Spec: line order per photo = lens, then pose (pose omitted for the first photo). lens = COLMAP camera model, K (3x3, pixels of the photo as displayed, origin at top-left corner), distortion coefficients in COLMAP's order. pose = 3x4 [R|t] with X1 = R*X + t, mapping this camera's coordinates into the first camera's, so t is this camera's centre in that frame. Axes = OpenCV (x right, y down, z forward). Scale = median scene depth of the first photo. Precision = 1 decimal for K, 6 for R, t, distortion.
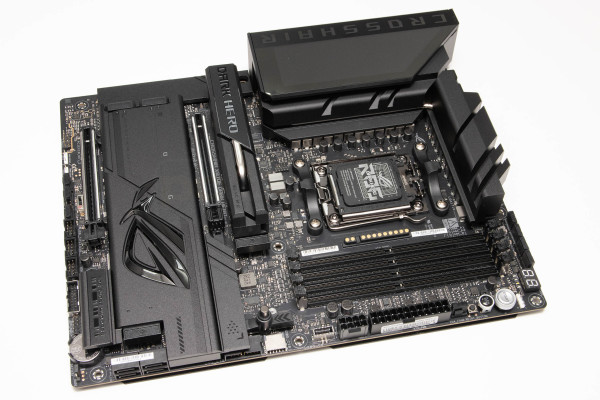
lens RADIAL K [[865.8, 0, 300.0], [0, 865.8, 200.0], [0, 0, 1]] dist [-0.010378, 0.041323]
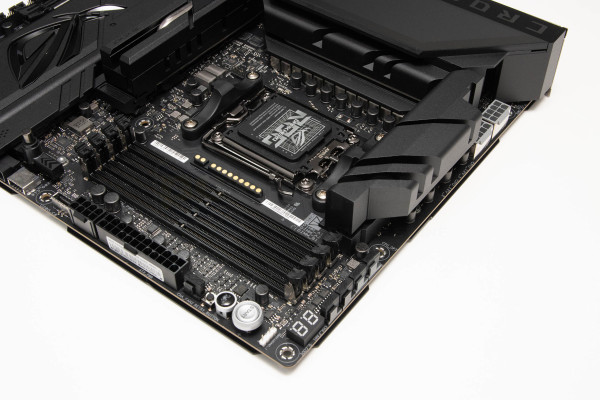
lens RADIAL K [[846.4, 0, 300.0], [0, 846.4, 200.0], [0, 0, 1]] dist [-0.018785, 0.012148]
pose [[0.664007, 0.524123, -0.533282, 0.530774], [-0.586807, 0.807290, 0.062773, -0.024641], [0.463414, 0.271252, 0.843605, 0.393045]]
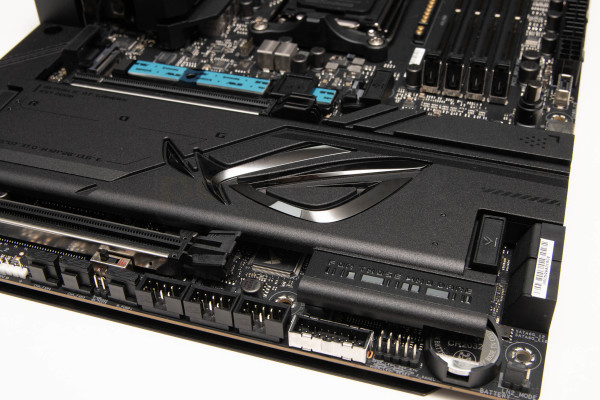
lens RADIAL K [[830.4, 0, 300.0], [0, 830.4, 200.0], [0, 0, 1]] dist [-0.041867, -0.036068]
pose [[0.486596, -0.585331, 0.648546, -0.467207], [0.715567, 0.692916, 0.088495, 0.013070], [-0.501187, 0.421017, 0.756014, 0.598977]]
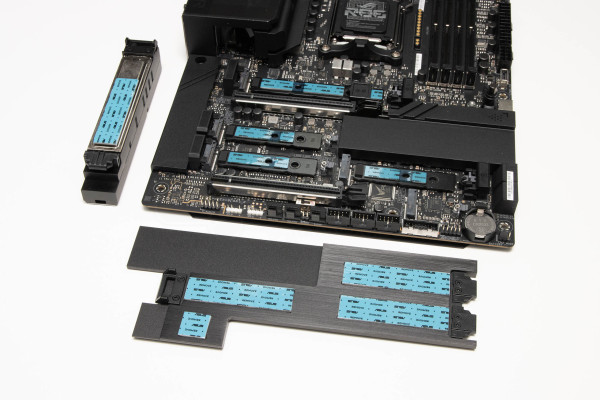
lens RADIAL K [[865.8, 0, 300.0], [0, 865.8, 200.0], [0, 0, 1]] dist [-0.010378, 0.041323]
pose [[0.331822, -0.727432, 0.600614, -0.812620], [0.753198, 0.587637, 0.295594, -0.279864], [-0.567967, 0.354296, 0.742891, 0.300485]]
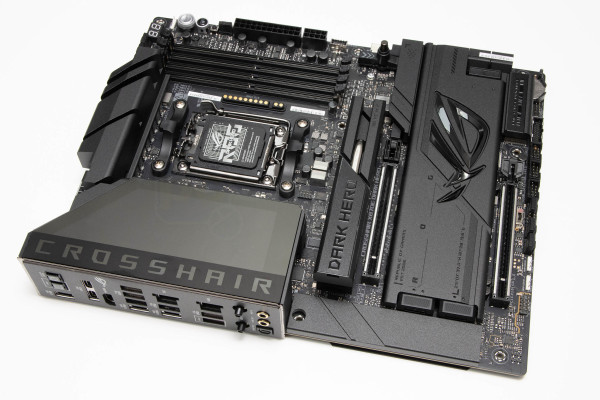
lens RADIAL K [[846.4, 0, 300.0], [0, 846.4, 200.0], [0, 0, 1]] dist [-0.018785, 0.012148]
pose [[-0.922812, -0.330520, 0.197926, -0.206984], [0.299614, -0.292764, 0.908031, -0.905460], [-0.242177, 0.897243, 0.369195, 0.691826]]
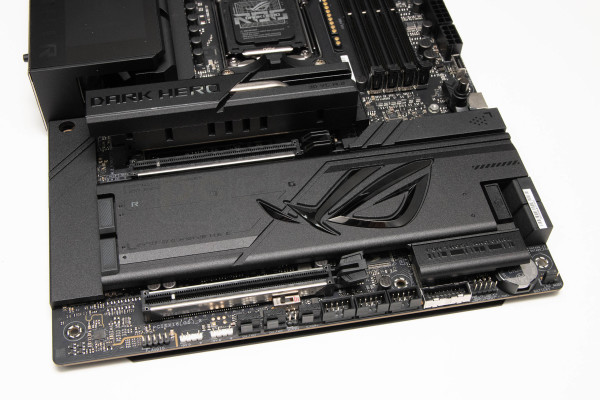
lens RADIAL K [[846.4, 0, 300.0], [0, 846.4, 200.0], [0, 0, 1]] dist [-0.018785, 0.012148]
pose [[0.007766, -0.790531, 0.612373, -0.590460], [0.779576, 0.388314, 0.491400, -0.340577], [-0.626260, 0.473575, 0.619294, 0.544289]]
